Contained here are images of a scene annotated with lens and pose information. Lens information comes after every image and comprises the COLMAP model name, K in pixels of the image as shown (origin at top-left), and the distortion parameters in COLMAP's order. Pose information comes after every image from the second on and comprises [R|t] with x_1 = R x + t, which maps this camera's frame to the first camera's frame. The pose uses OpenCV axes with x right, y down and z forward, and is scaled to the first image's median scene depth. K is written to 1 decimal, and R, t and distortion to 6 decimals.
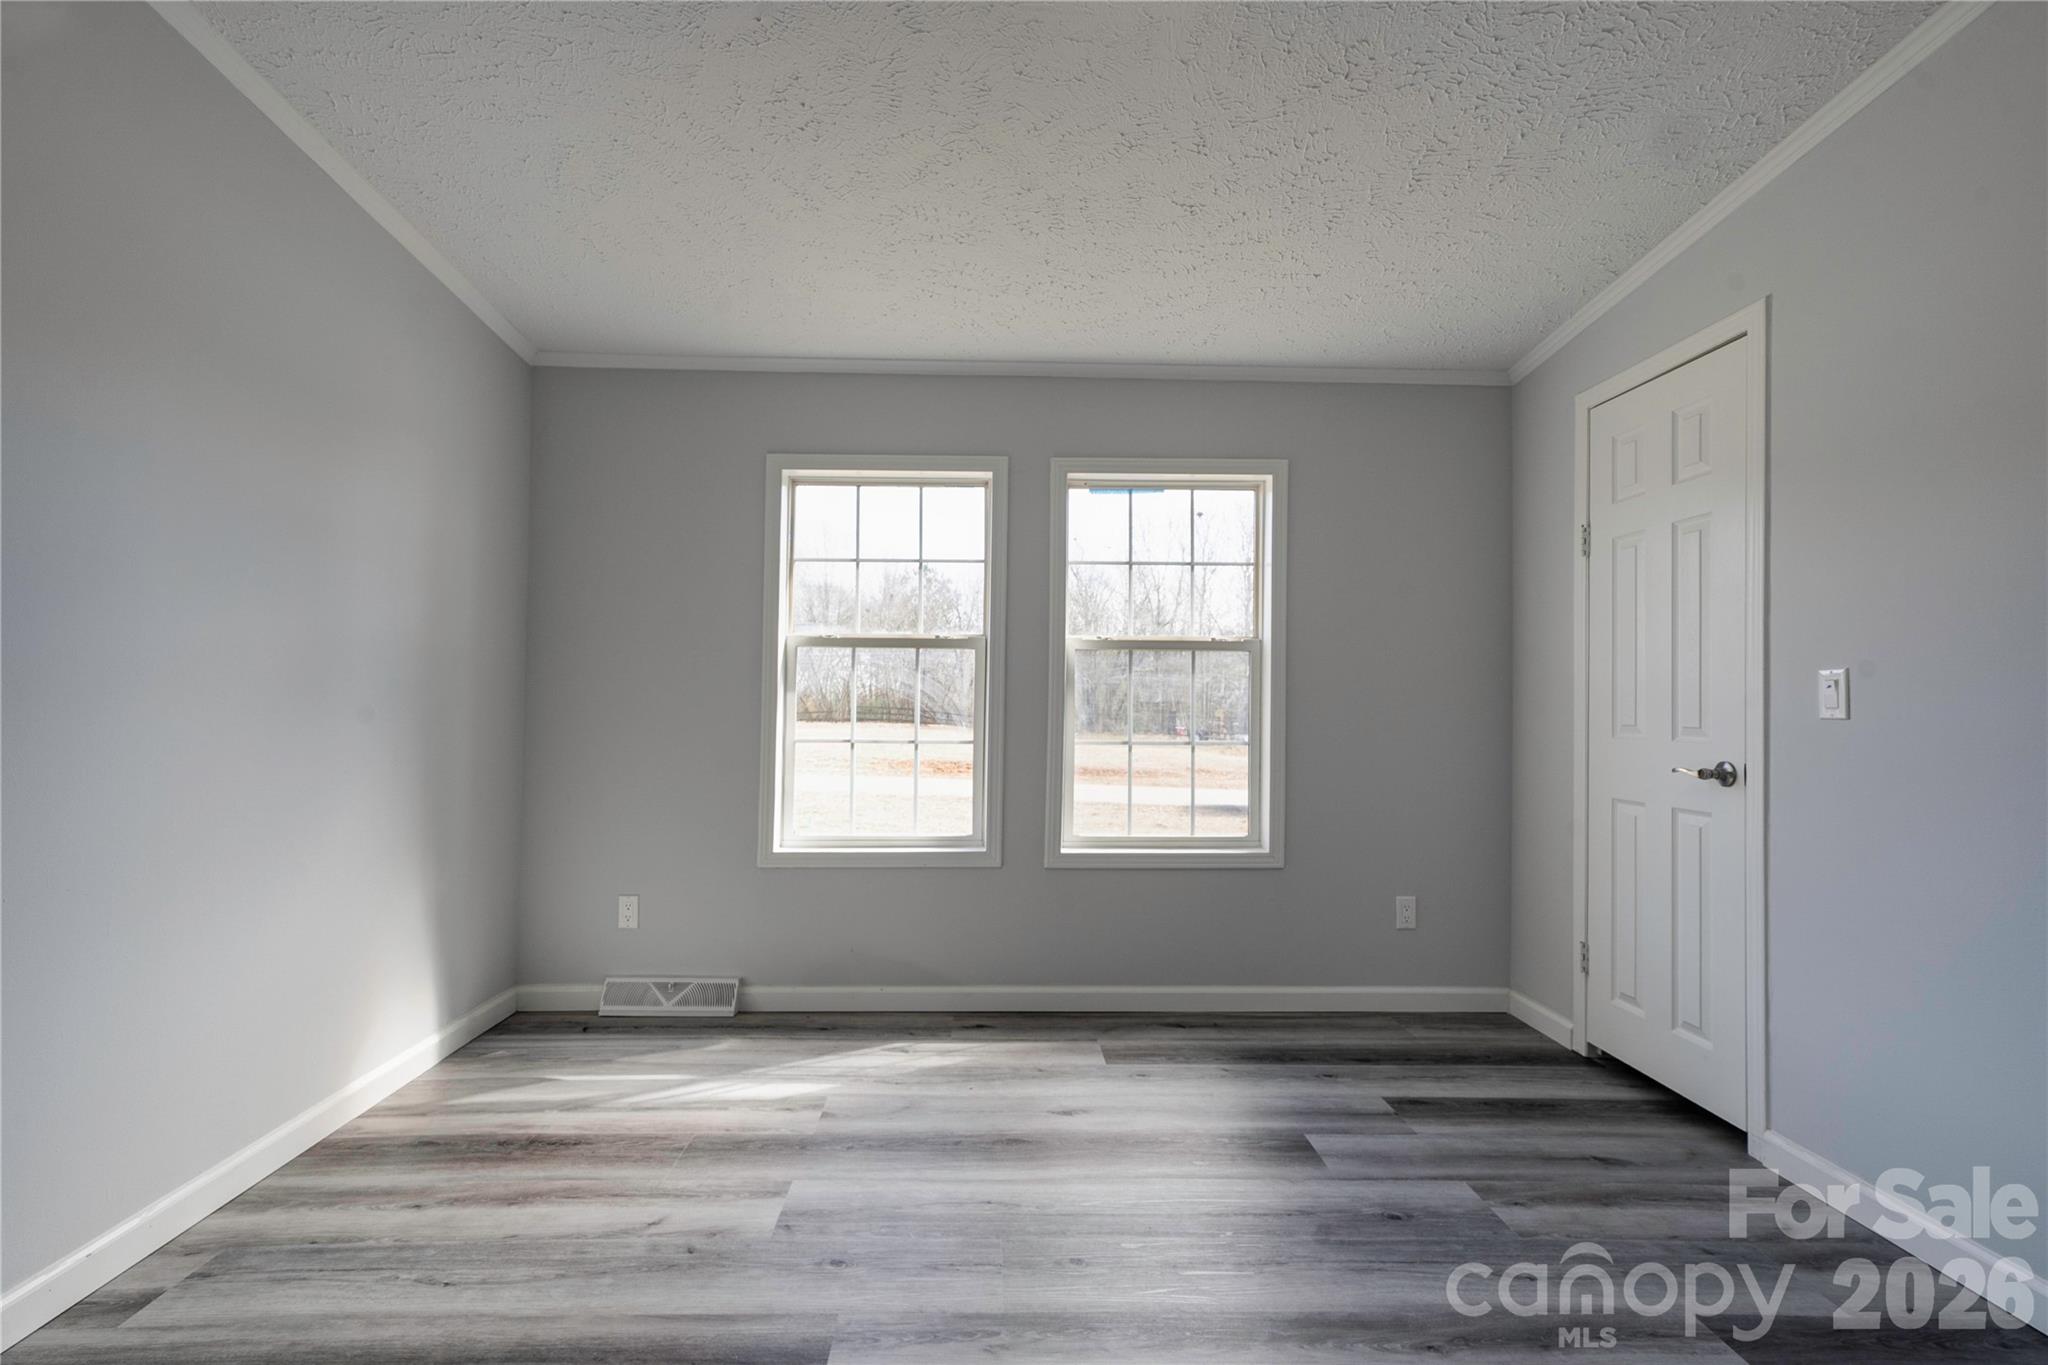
lens RADIAL K [[954.0, 0, 996.9], [0, 954.0, 679.4], [0, 0, 1]] dist [-0.001709, 0.013387]
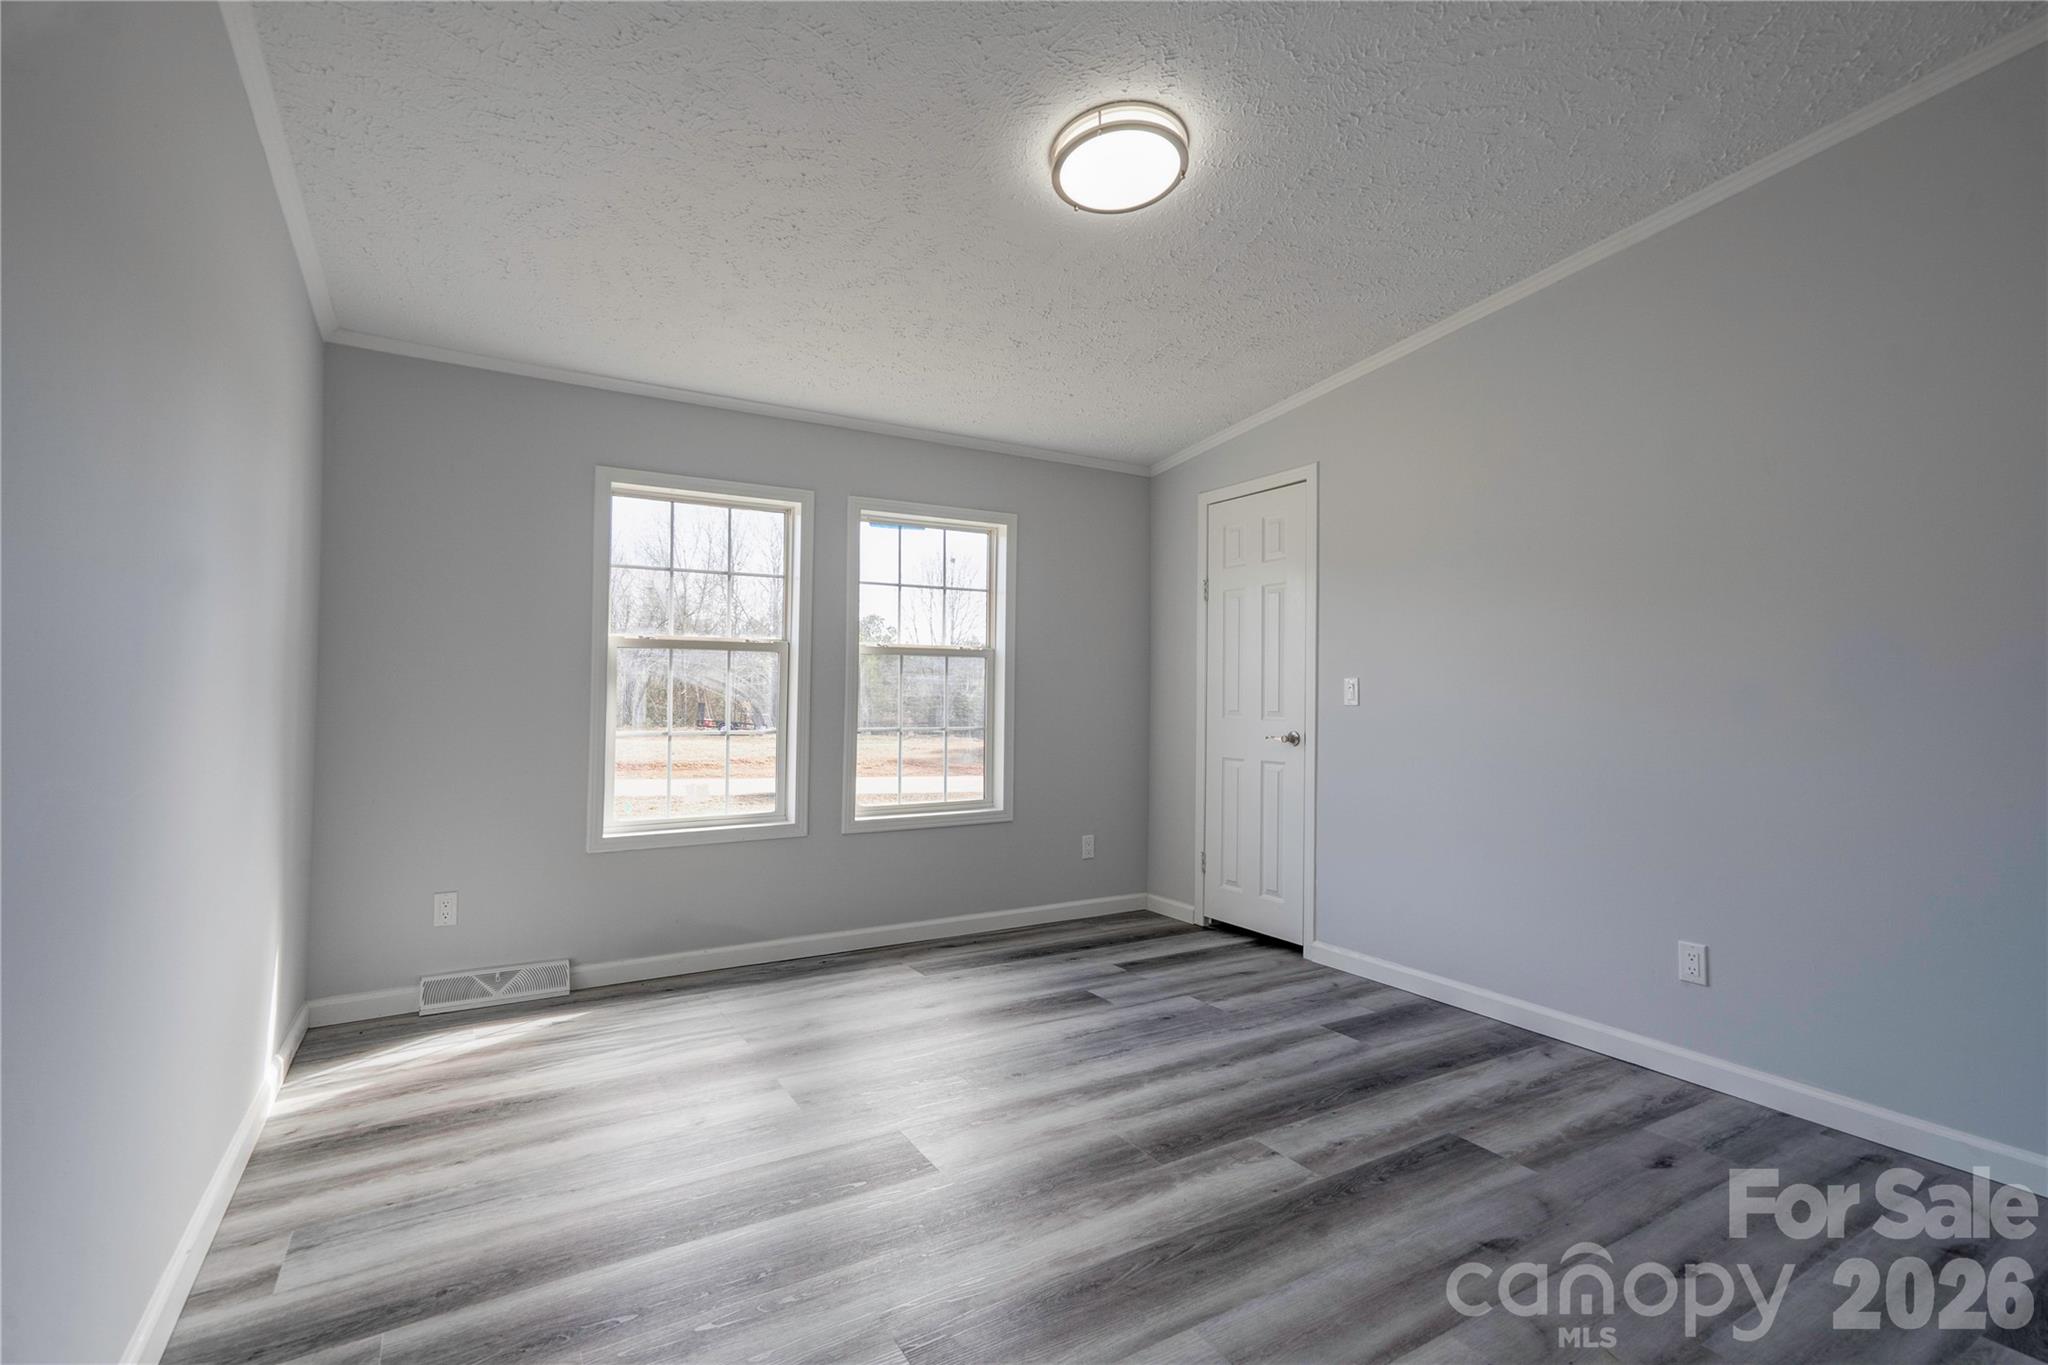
lens RADIAL K [[954.0, 0, 996.9], [0, 954.0, 679.4], [0, 0, 1]] dist [-0.001709, 0.013387]
pose [[0.872925, 0.004132, 0.487837, -0.378372], [-0.008872, 0.999933, 0.007406, -0.010004], [-0.487774, -0.010793, 0.872903, -0.155691]]
